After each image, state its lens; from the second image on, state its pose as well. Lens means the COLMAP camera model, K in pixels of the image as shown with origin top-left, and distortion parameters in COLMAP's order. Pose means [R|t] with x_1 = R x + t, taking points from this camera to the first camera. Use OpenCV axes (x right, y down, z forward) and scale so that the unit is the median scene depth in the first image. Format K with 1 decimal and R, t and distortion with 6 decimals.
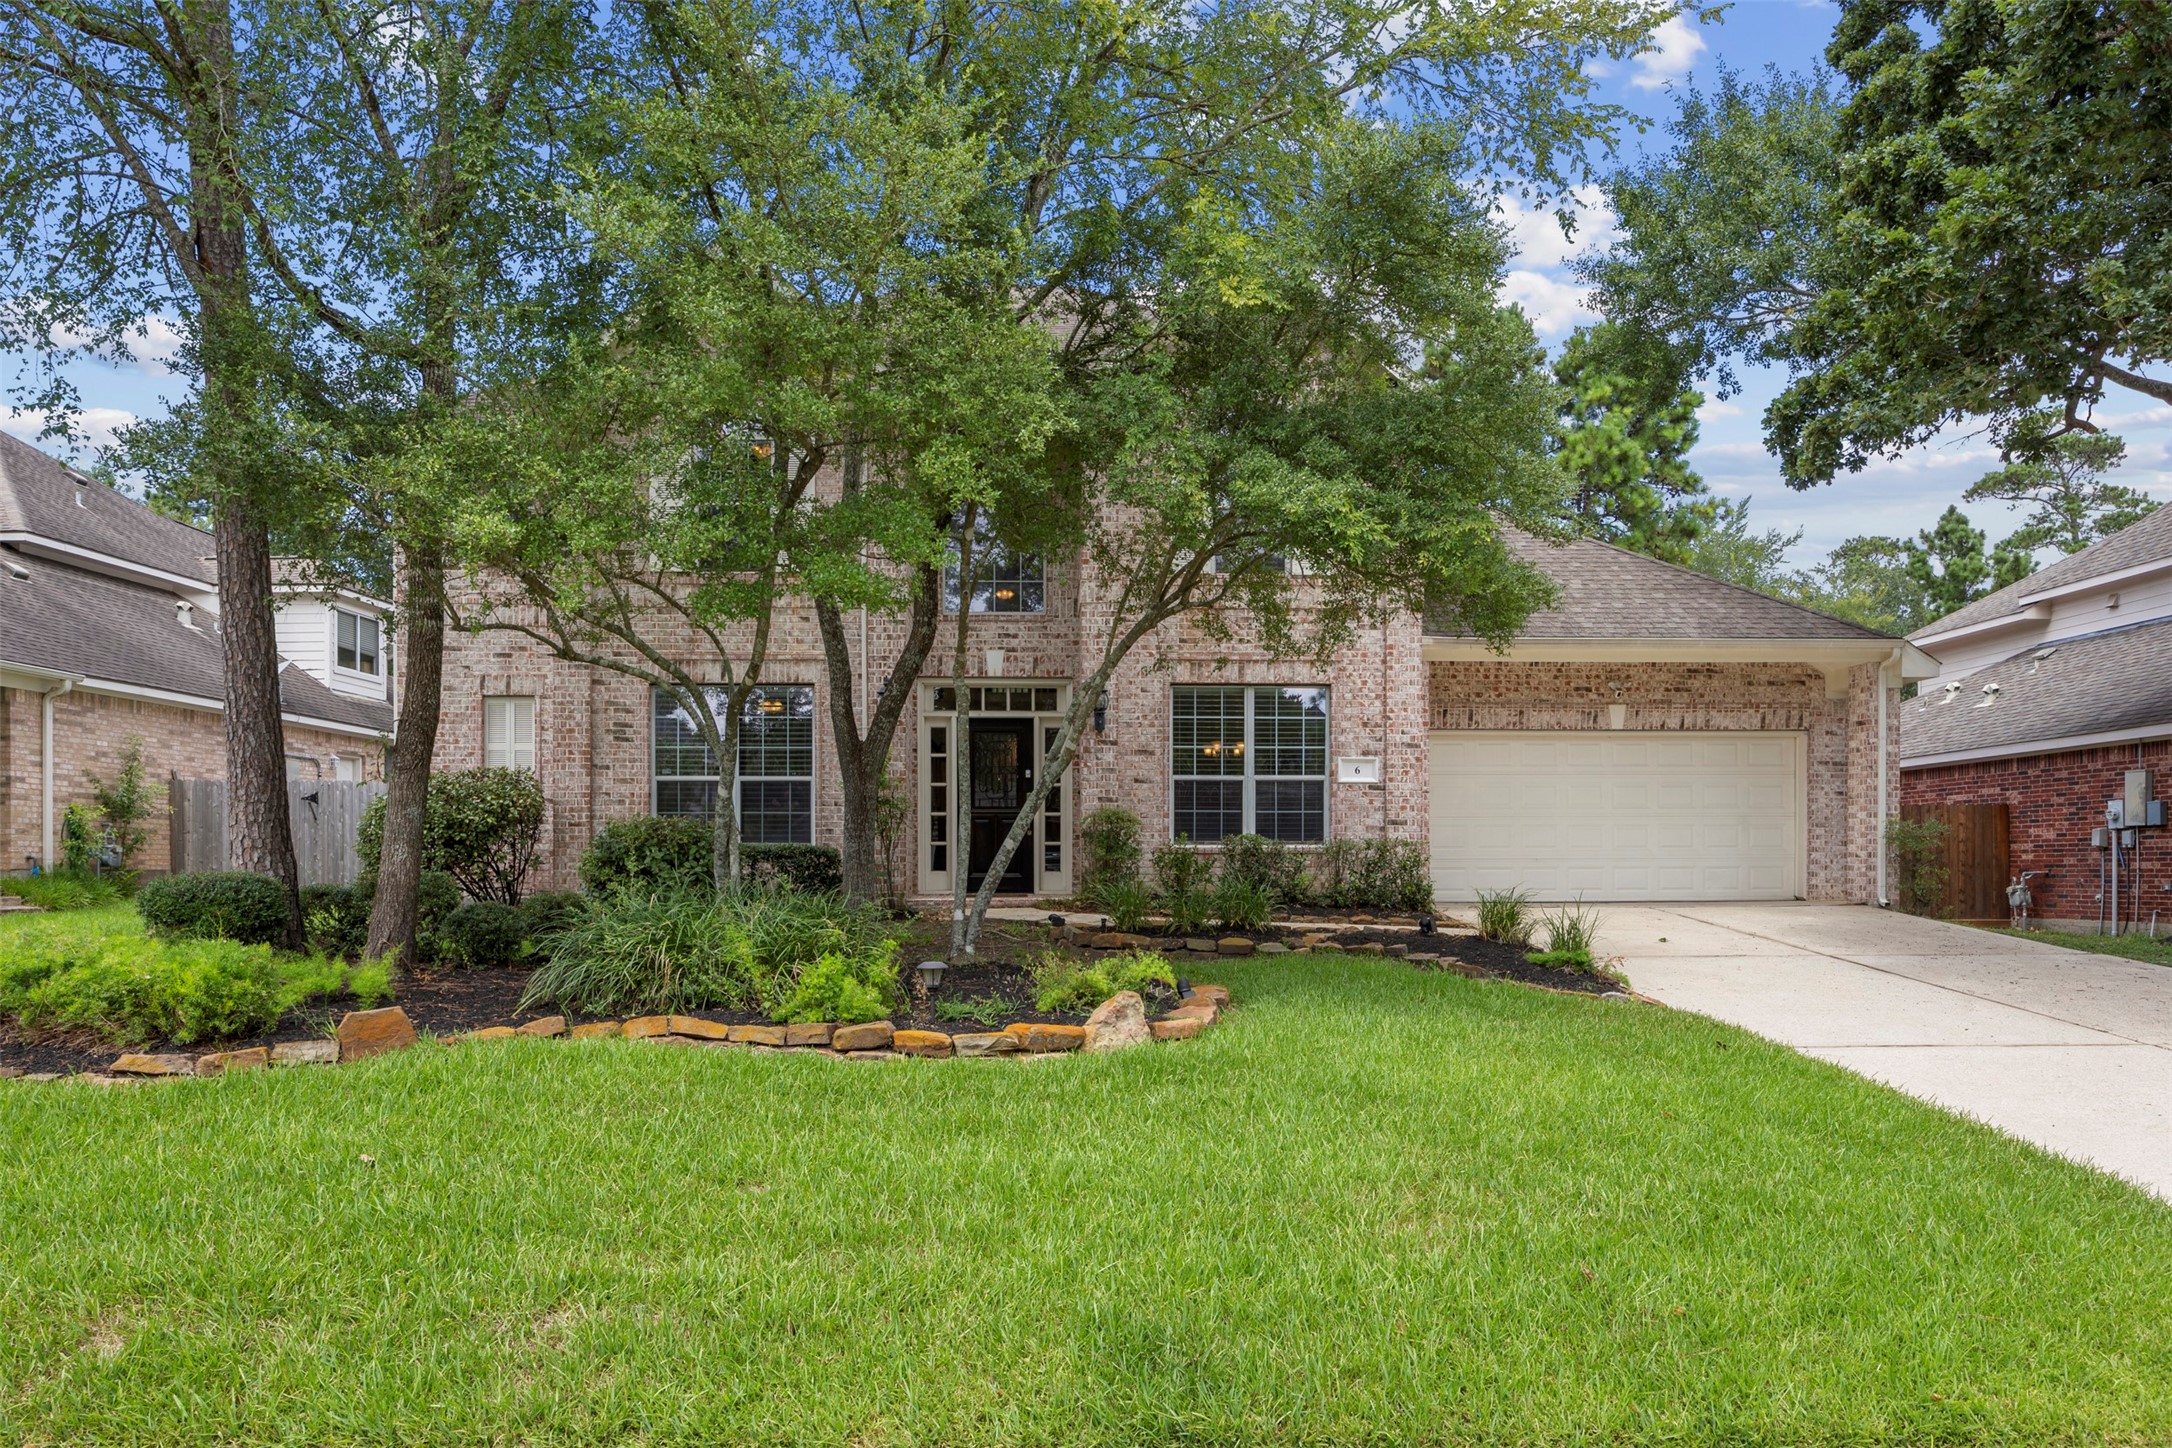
lens RADIAL K [[1437.7, 0, 1086.0], [0, 1437.7, 724.0], [0, 0, 1]] dist [-0.000116, -0.000302]
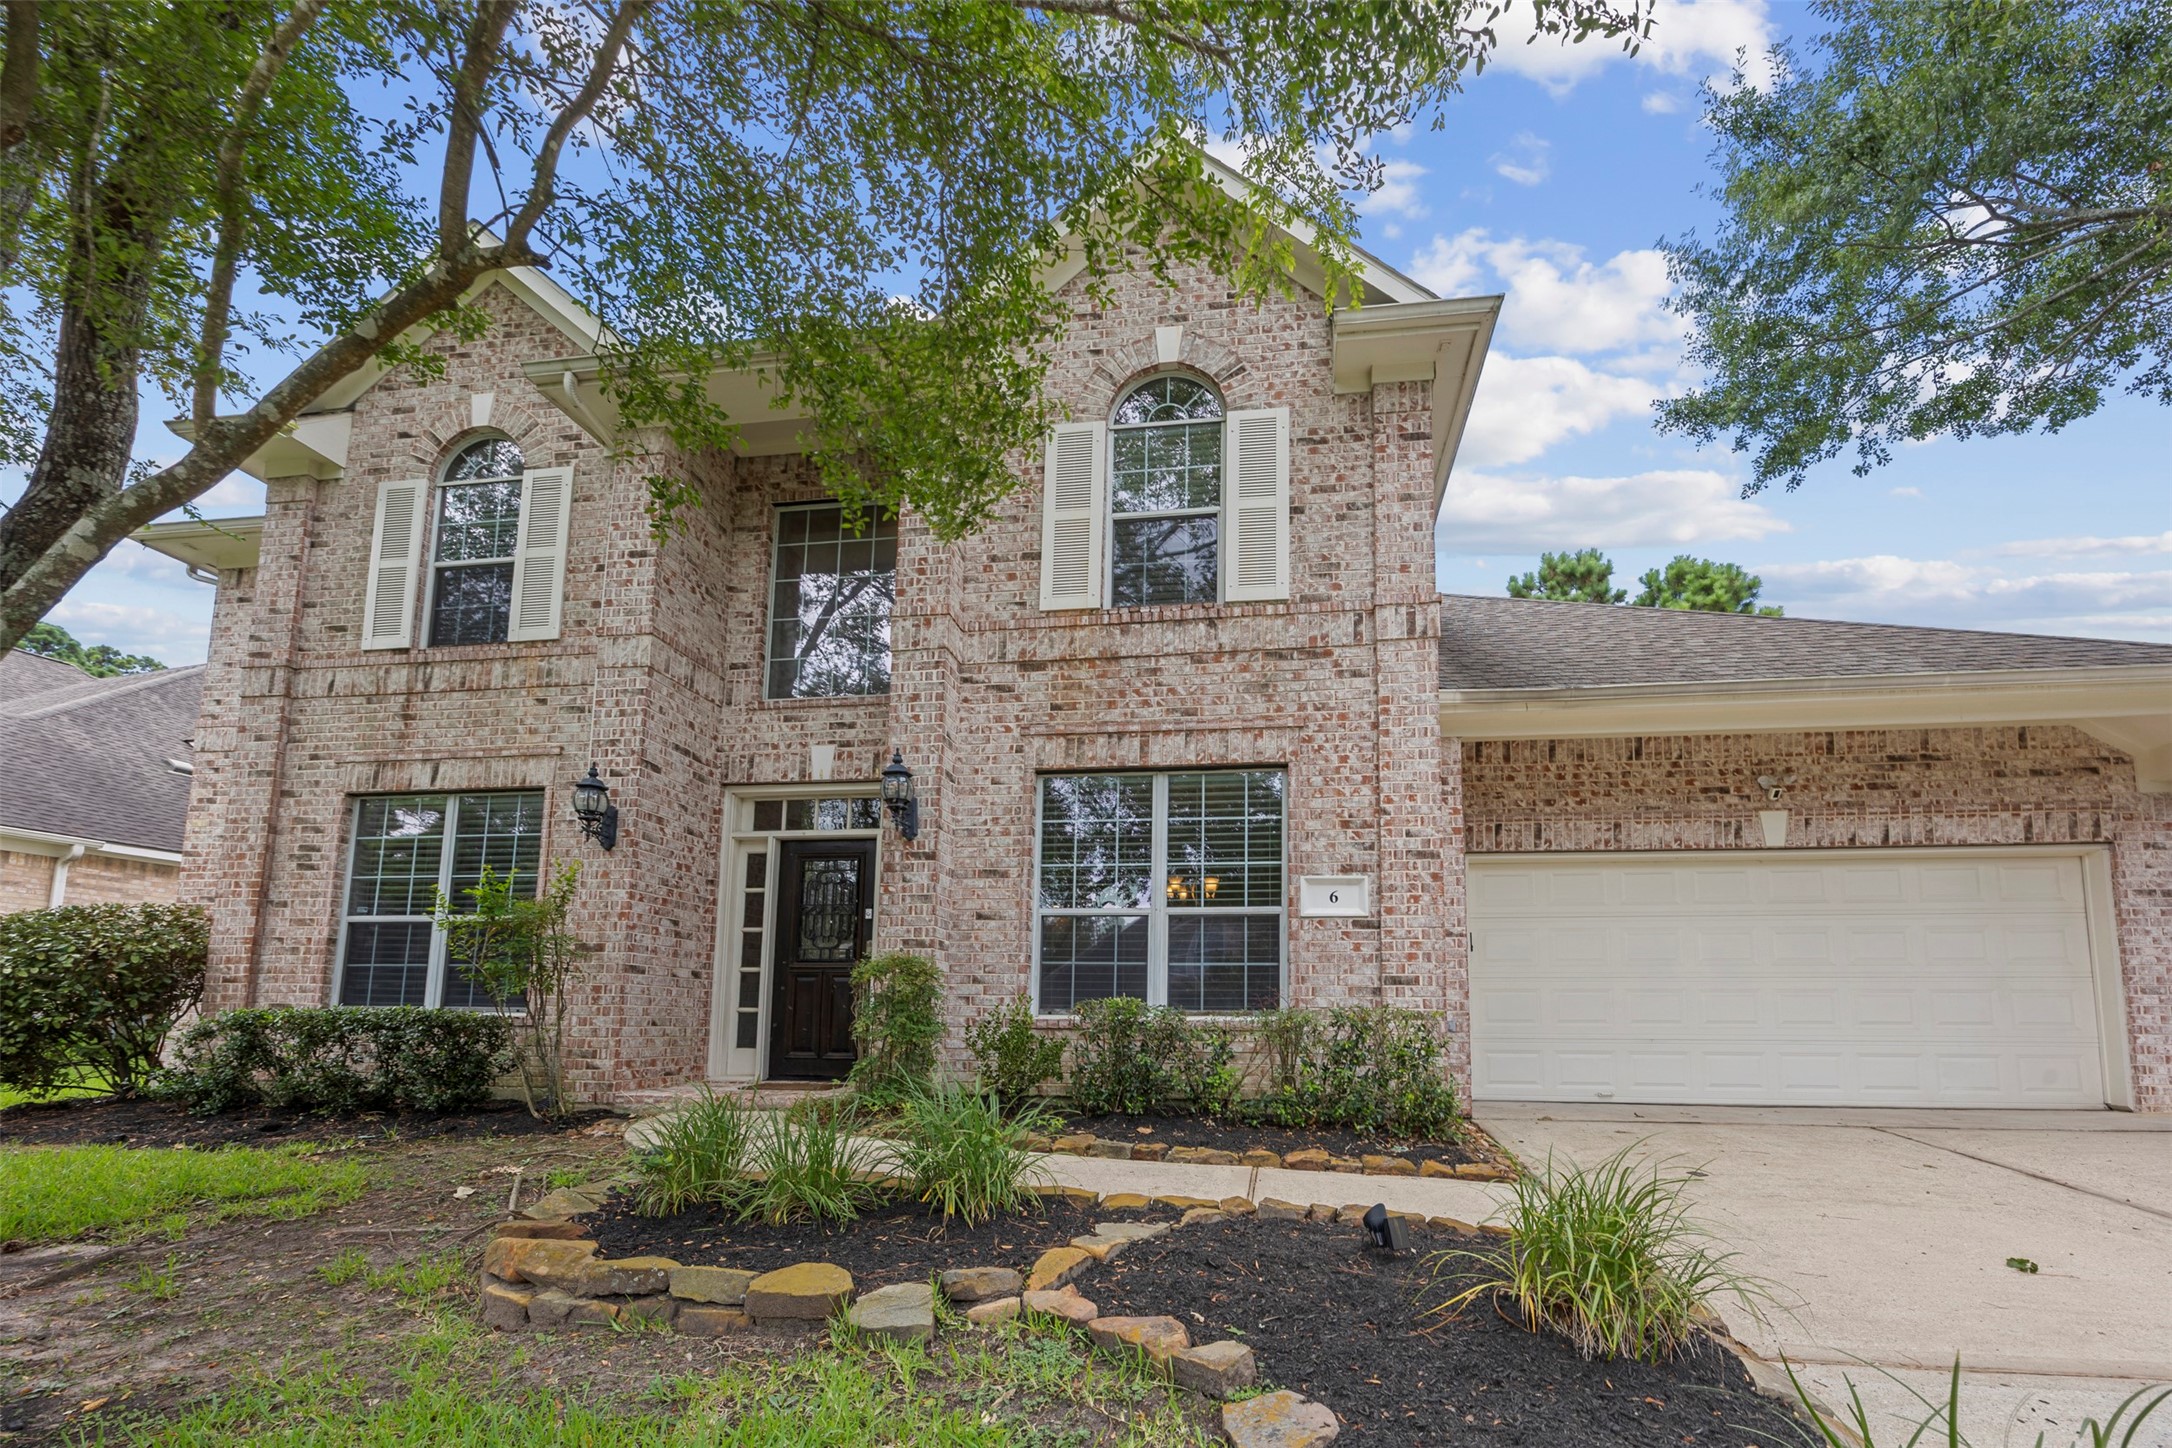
lens RADIAL K [[902.0, 0, 1093.4], [0, 902.0, 877.3], [0, 0, 1]] dist [-0.000899, -0.000251]
pose [[0.974486, -0.024422, -0.223117, 0.174787], [0.010692, 0.997985, -0.062538, 0.047056], [0.224195, 0.058557, 0.972783, 0.596083]]
